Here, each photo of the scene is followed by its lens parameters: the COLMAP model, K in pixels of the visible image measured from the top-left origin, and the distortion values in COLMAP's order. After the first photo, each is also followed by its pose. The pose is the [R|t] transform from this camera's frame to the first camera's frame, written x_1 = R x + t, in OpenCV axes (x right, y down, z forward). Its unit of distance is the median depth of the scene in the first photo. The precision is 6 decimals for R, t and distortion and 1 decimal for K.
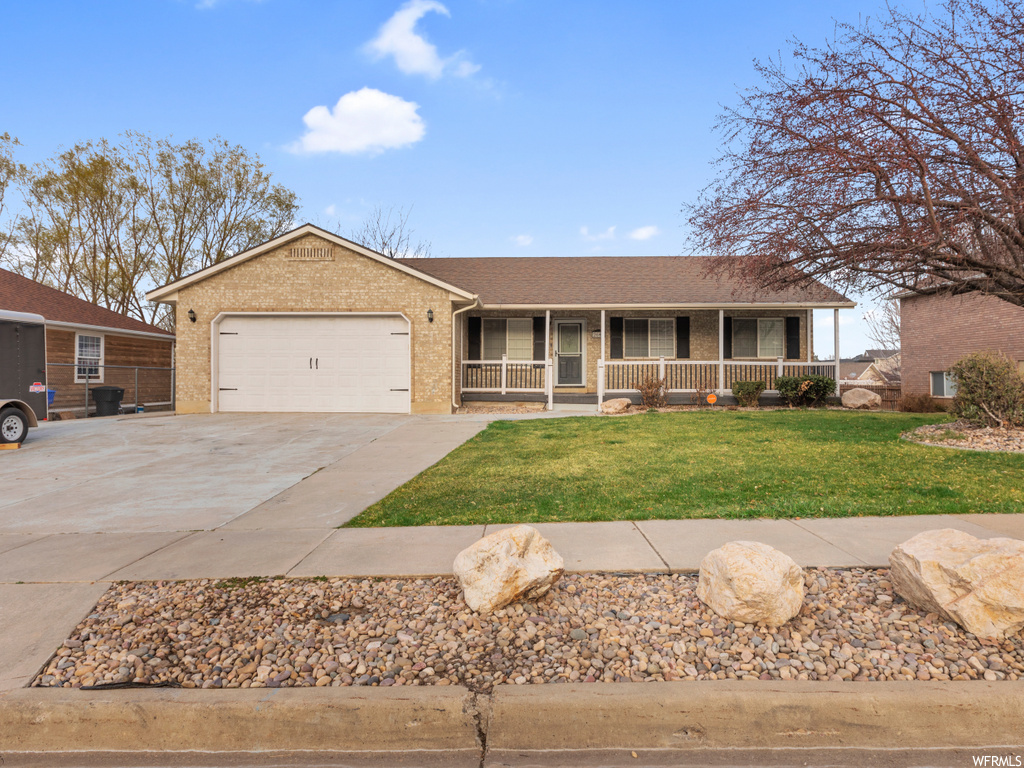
lens RADIAL K [[524.3, 0, 512.5], [0, 524.3, 363.5], [0, 0, 1]] dist [0.003281, 0.000516]
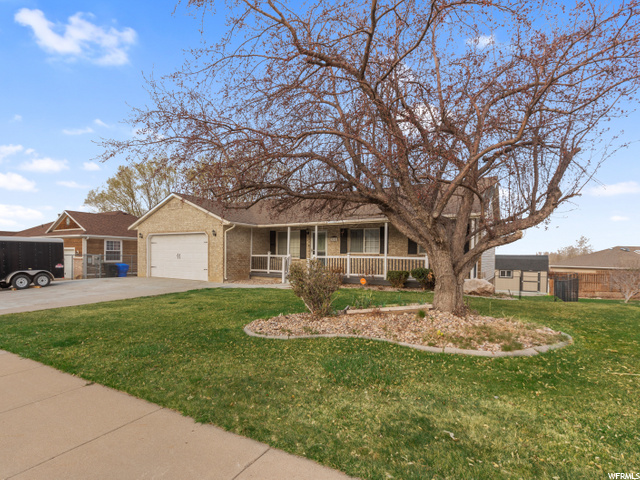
lens RADIAL K [[327.7, 0, 320.3], [0, 327.7, 227.2], [0, 0, 1]] dist [0.003281, 0.000516]
pose [[0.876689, -0.033384, -0.479898, 0.790683], [0.000319, 0.997629, -0.068819, -0.026644], [0.481058, 0.060180, 0.874621, 0.097717]]
